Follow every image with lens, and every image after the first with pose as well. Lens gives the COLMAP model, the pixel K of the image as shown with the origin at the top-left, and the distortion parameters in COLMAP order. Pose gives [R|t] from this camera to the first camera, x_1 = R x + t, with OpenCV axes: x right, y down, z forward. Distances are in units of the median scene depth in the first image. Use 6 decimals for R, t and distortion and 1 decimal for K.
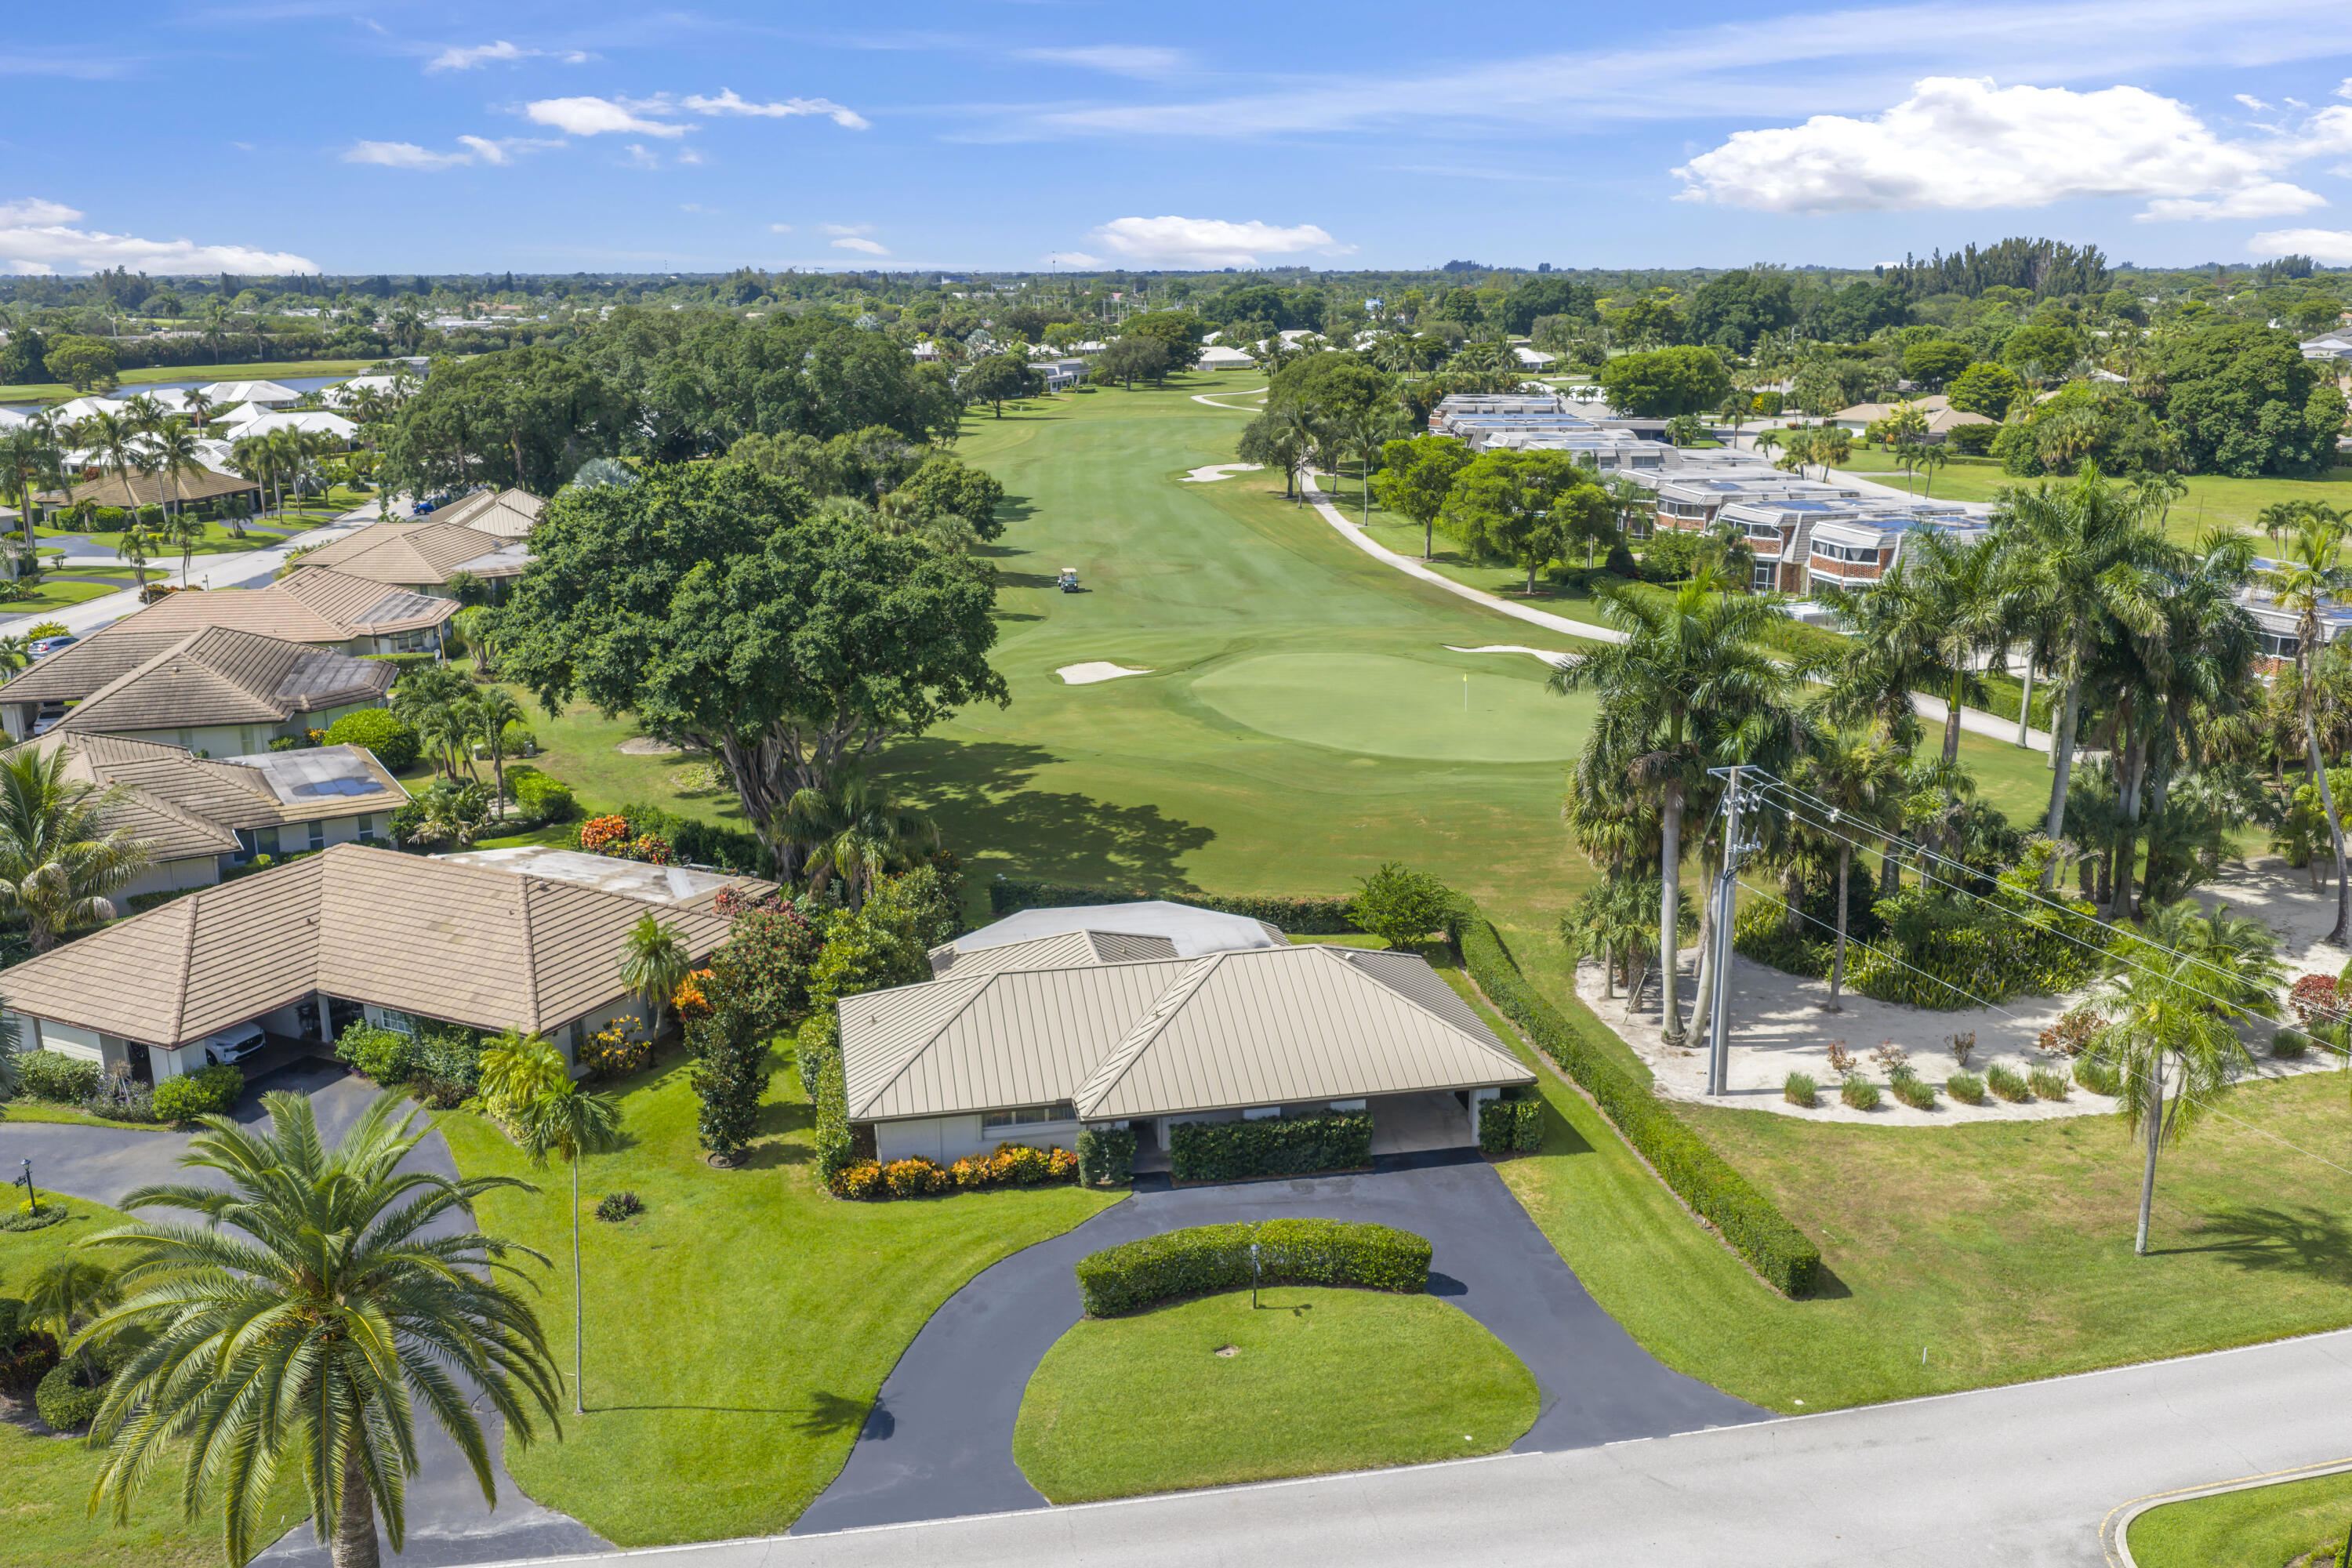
lens RADIAL K [[1935.2, 0, 1176.0], [0, 1935.2, 784.0], [0, 0, 1]] dist [0.008911, -0.008661]
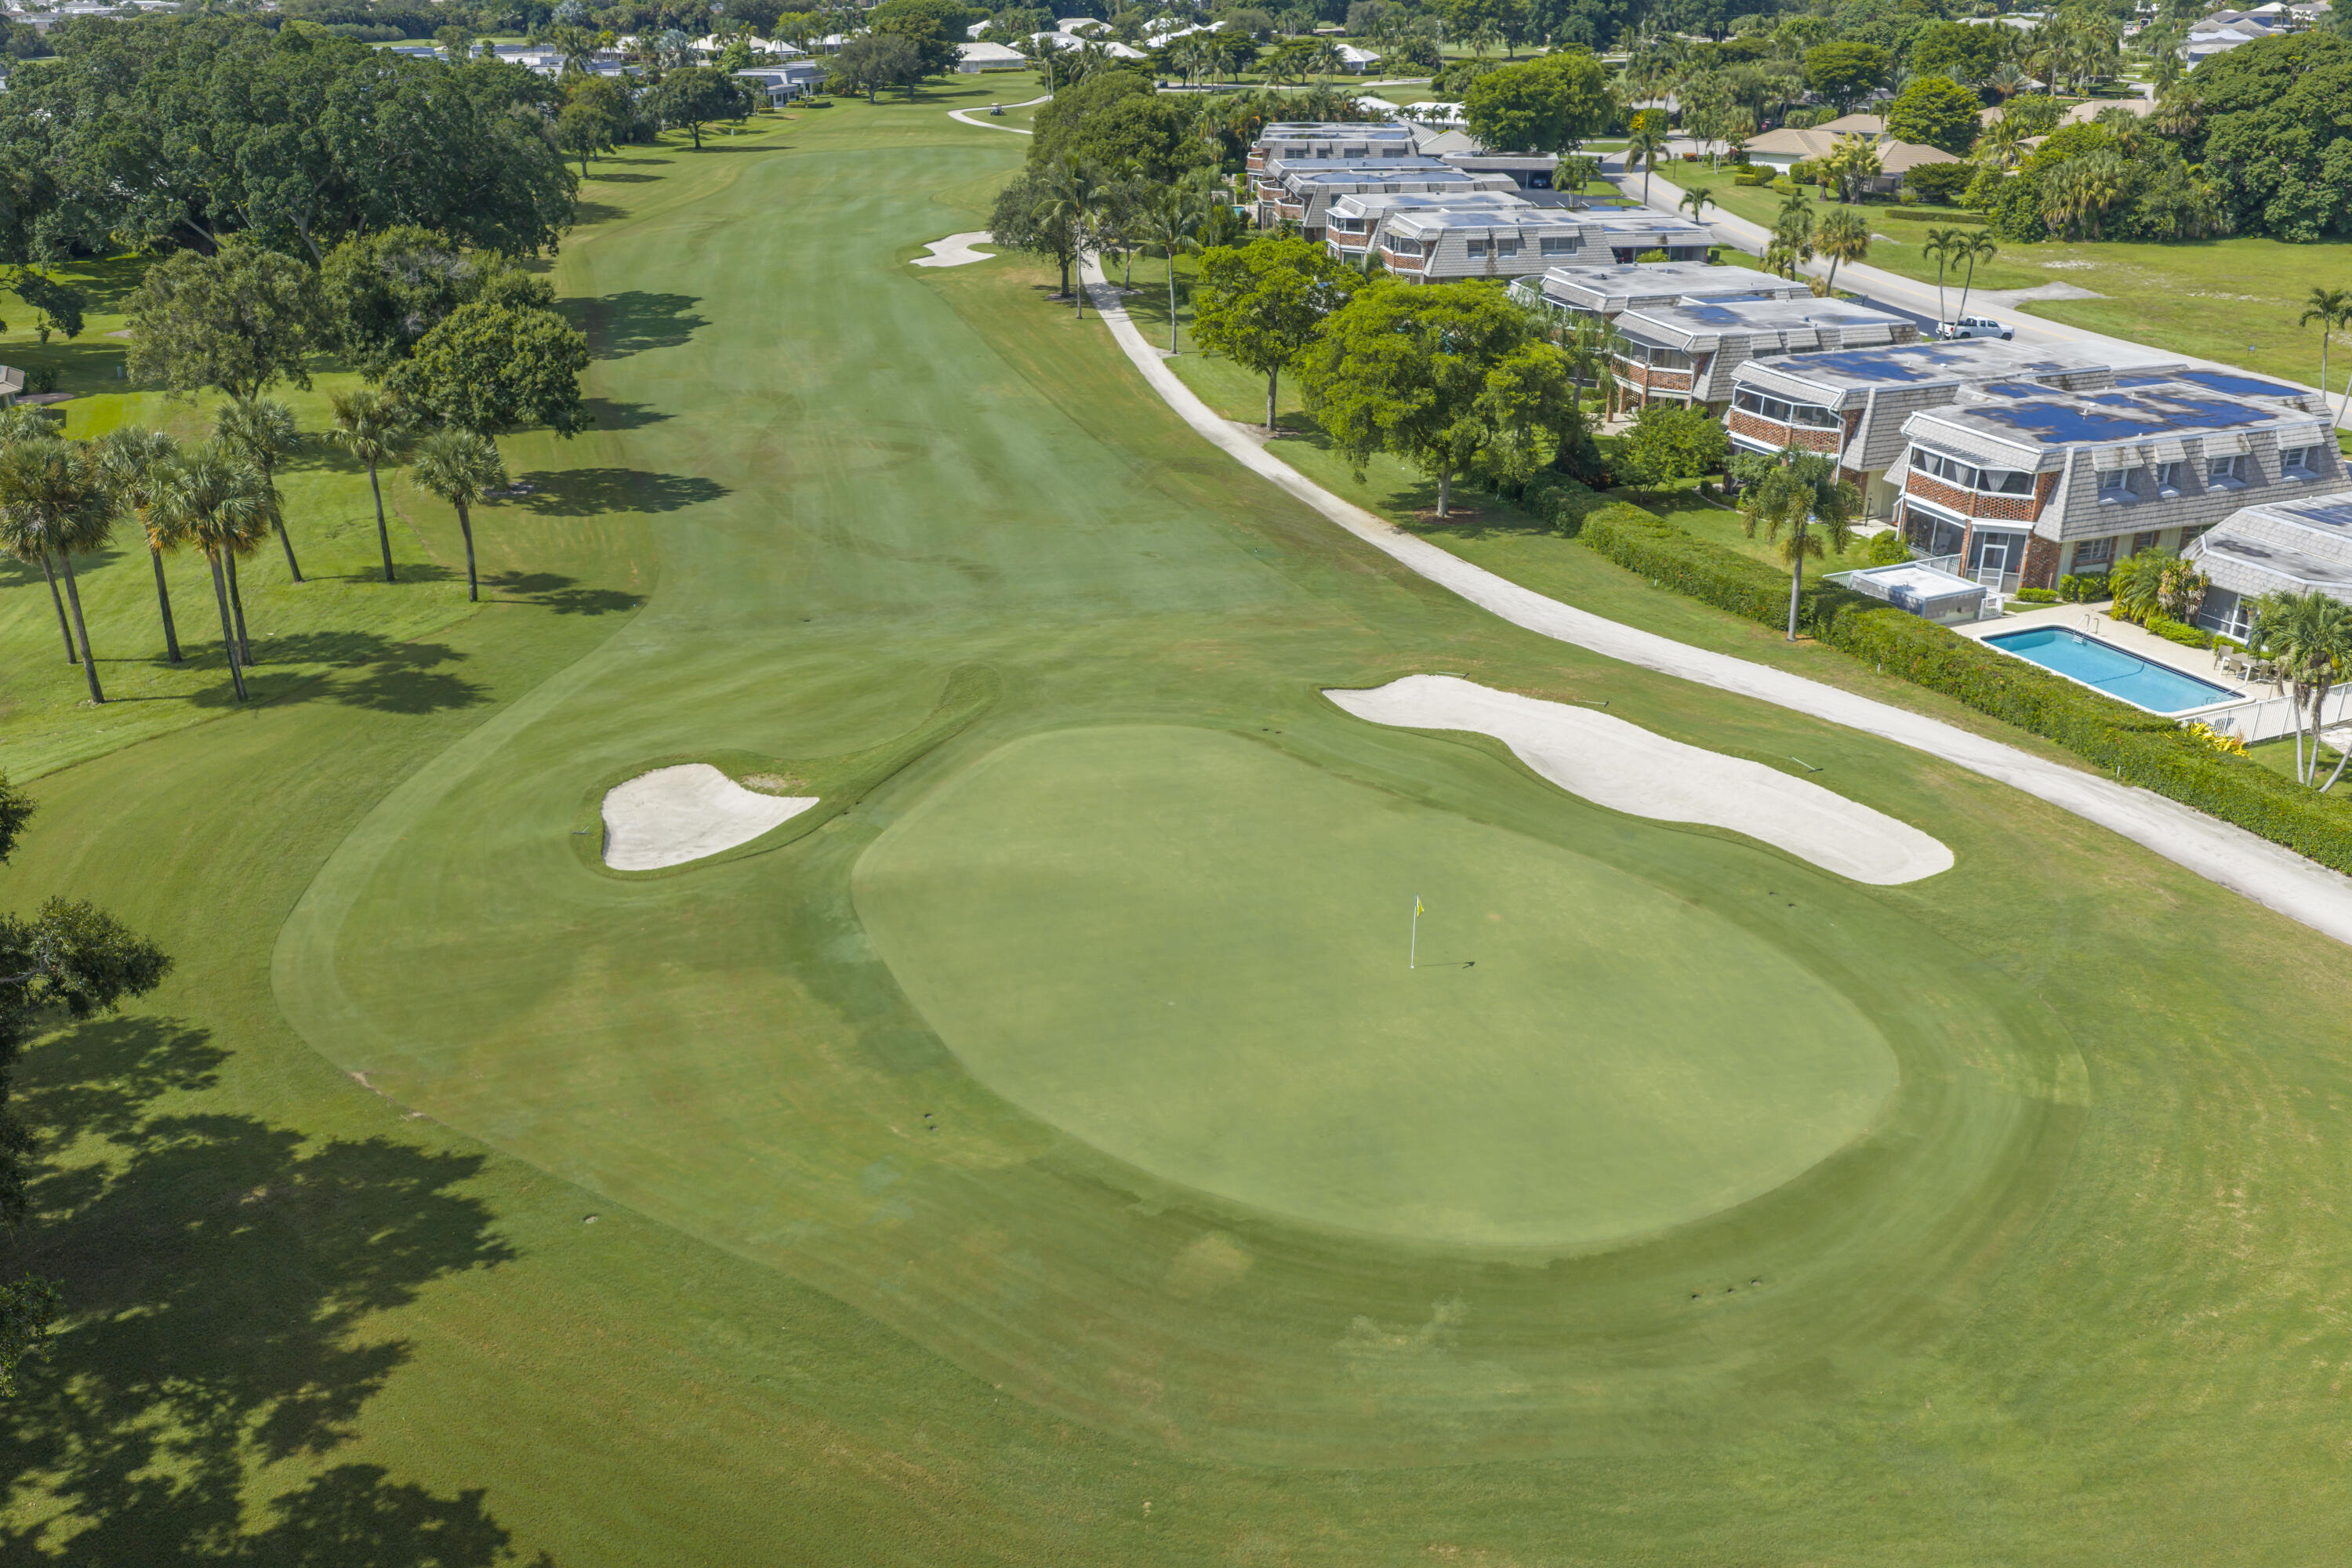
lens RADIAL K [[1935.2, 0, 1176.0], [0, 1935.2, 784.0], [0, 0, 1]] dist [0.008911, -0.008661]
pose [[0.994451, -0.041065, 0.096855, 0.021372], [0.025938, 0.987955, 0.152554, -0.073032], [-0.101953, -0.149195, 0.983538, 0.248610]]
